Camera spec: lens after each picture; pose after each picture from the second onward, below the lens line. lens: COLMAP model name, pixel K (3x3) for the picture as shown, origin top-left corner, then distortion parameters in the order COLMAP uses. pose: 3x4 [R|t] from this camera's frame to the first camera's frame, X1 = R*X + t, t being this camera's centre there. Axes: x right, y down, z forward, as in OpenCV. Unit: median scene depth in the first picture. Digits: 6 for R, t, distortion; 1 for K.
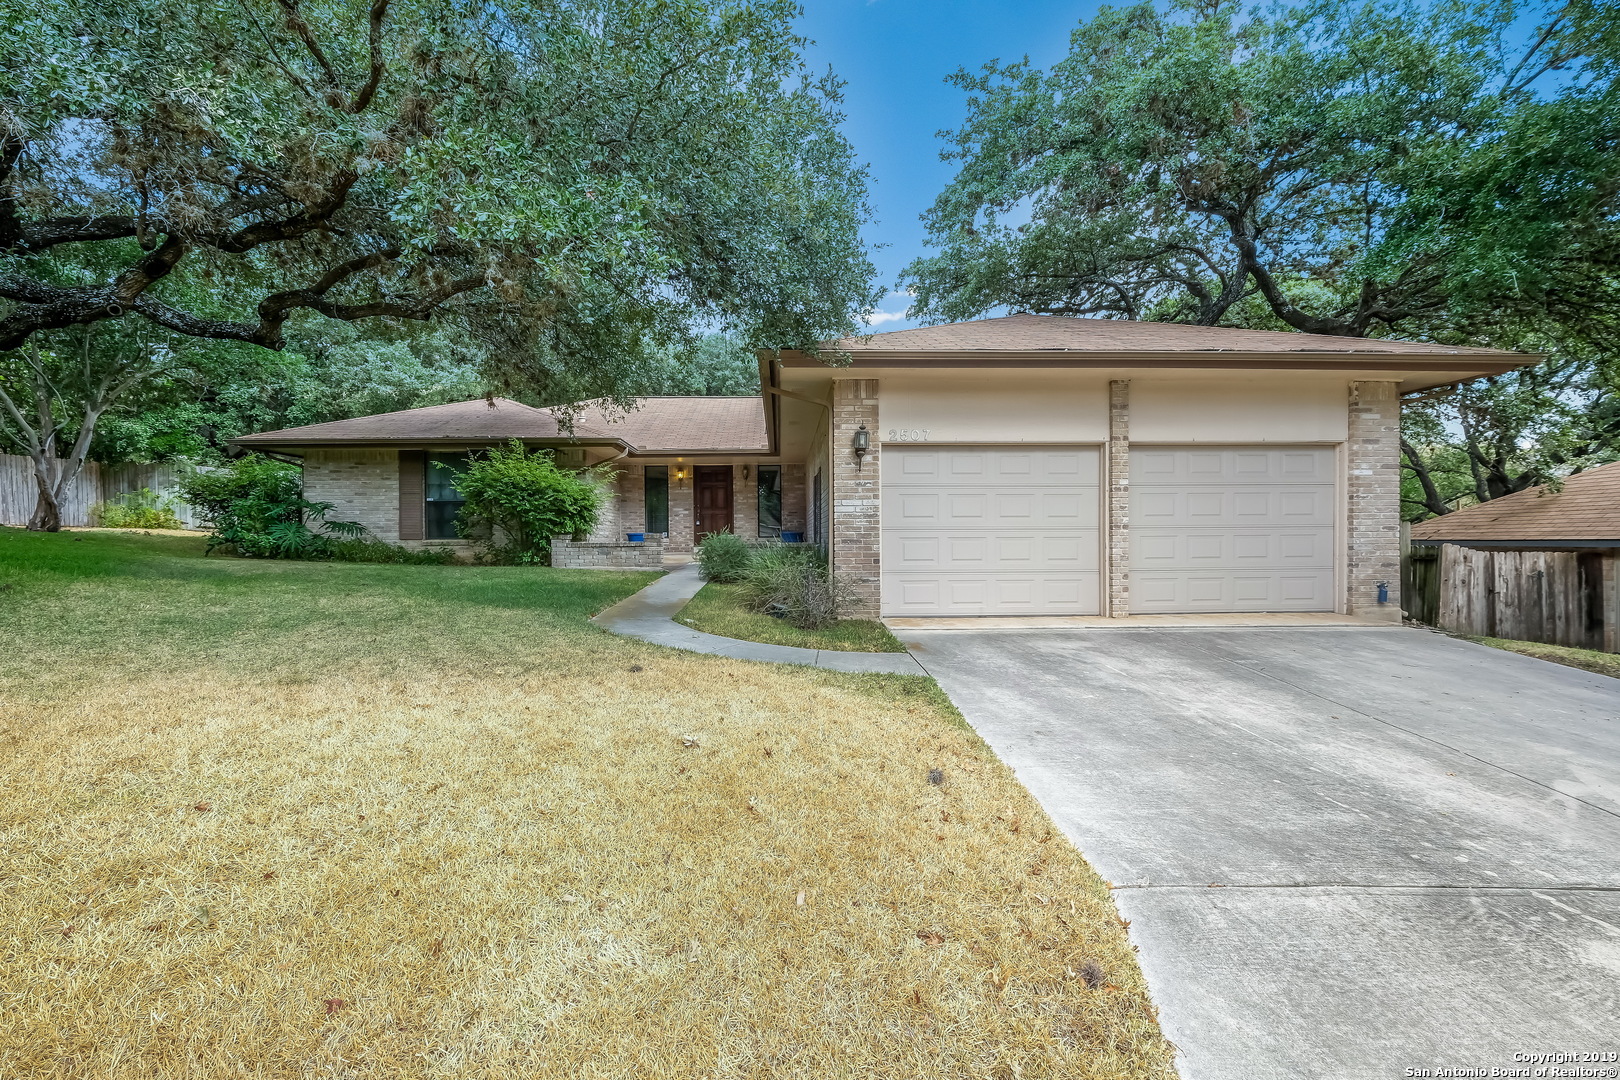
lens RADIAL K [[707.7, 0, 805.1], [0, 707.7, 538.6], [0, 0, 1]] dist [-0.001965, 0.002106]
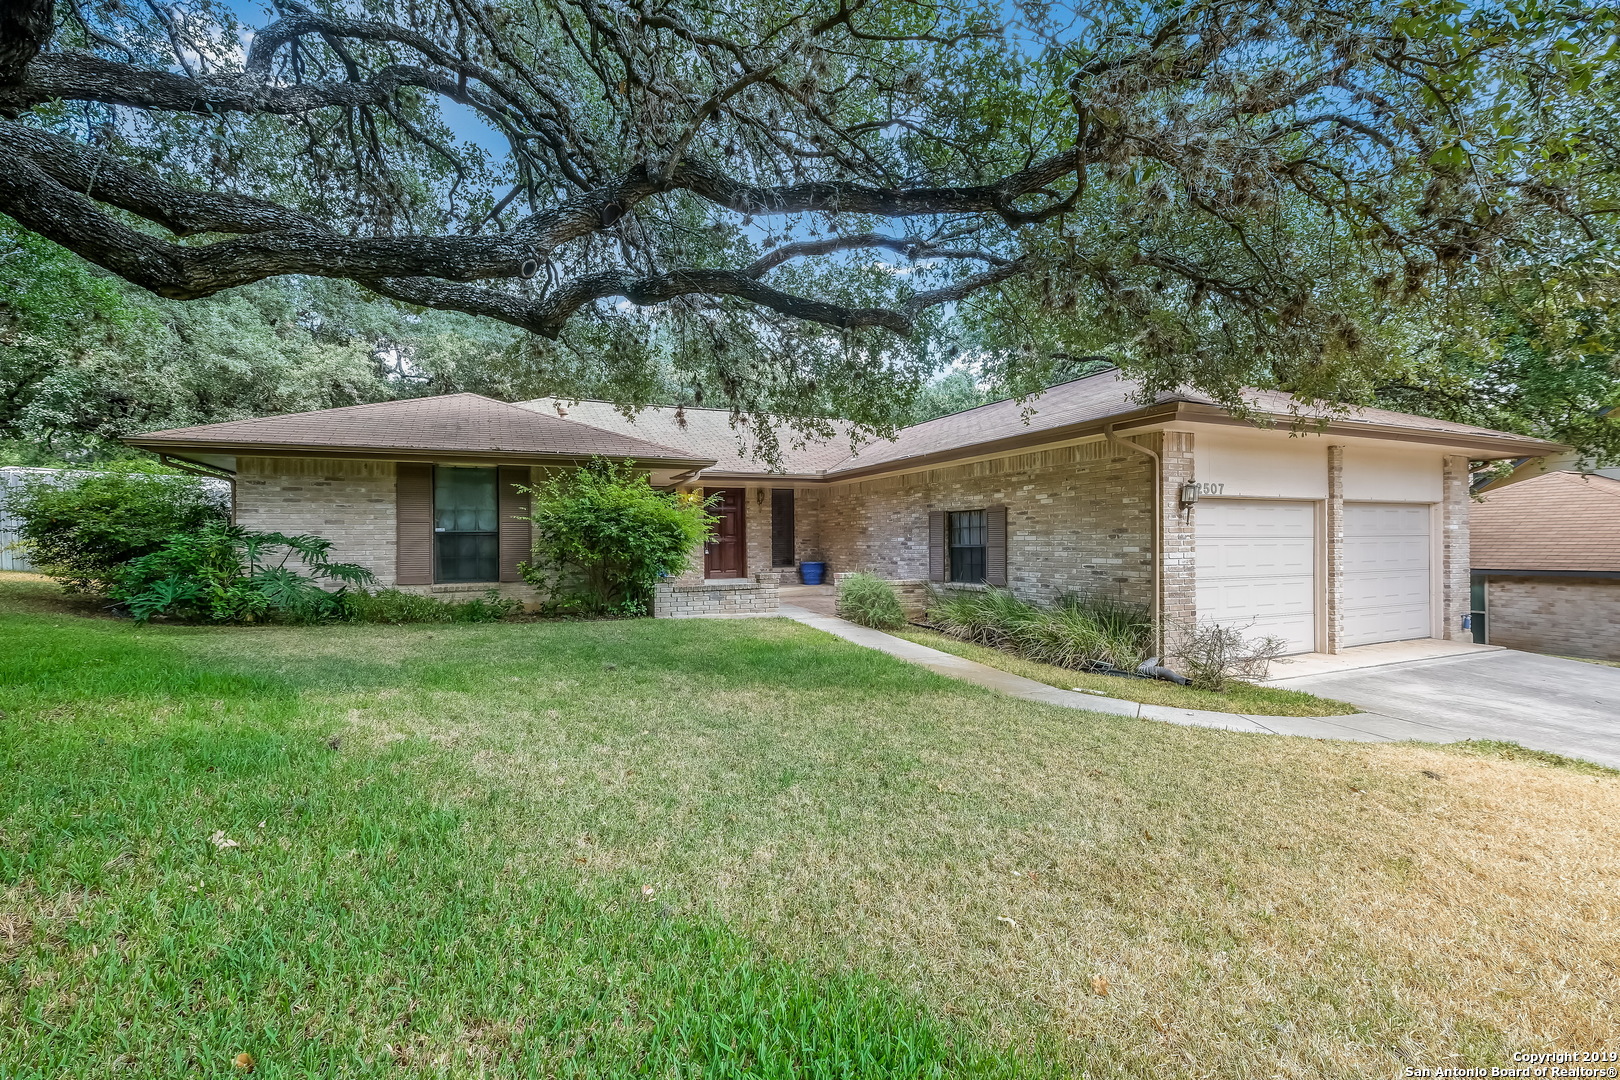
lens RADIAL K [[707.7, 0, 808.0], [0, 707.7, 539.6], [0, 0, 1]] dist [-0.001965, 0.002106]
pose [[0.923171, -0.000141, 0.384390, -0.483484], [0.002507, 0.999981, -0.005654, -0.041841], [-0.384381, 0.006184, 0.923154, 0.169201]]
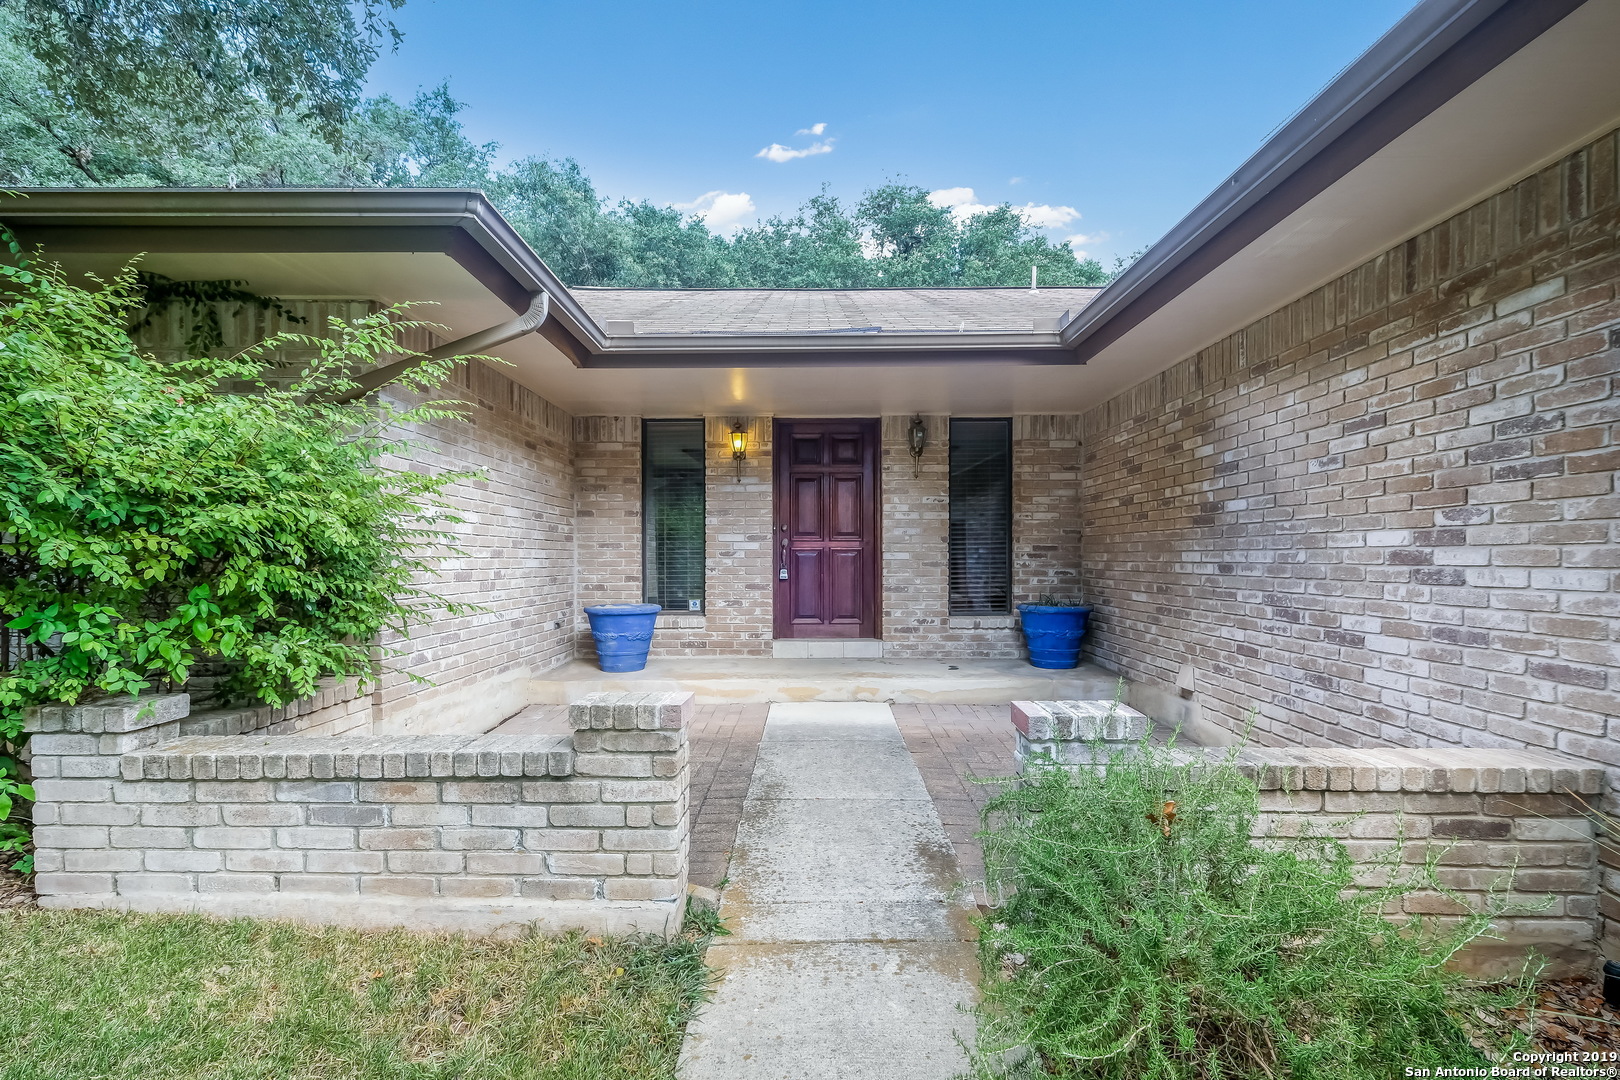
lens RADIAL K [[746.6, 0, 806.5], [0, 746.6, 547.2], [0, 0, 1]] dist [0.000316, 0.000145]
pose [[0.999011, 0.007308, -0.043856, -0.157626], [-0.007897, 0.999881, -0.013279, -0.040191], [0.043754, 0.013612, 0.998950, 0.786538]]
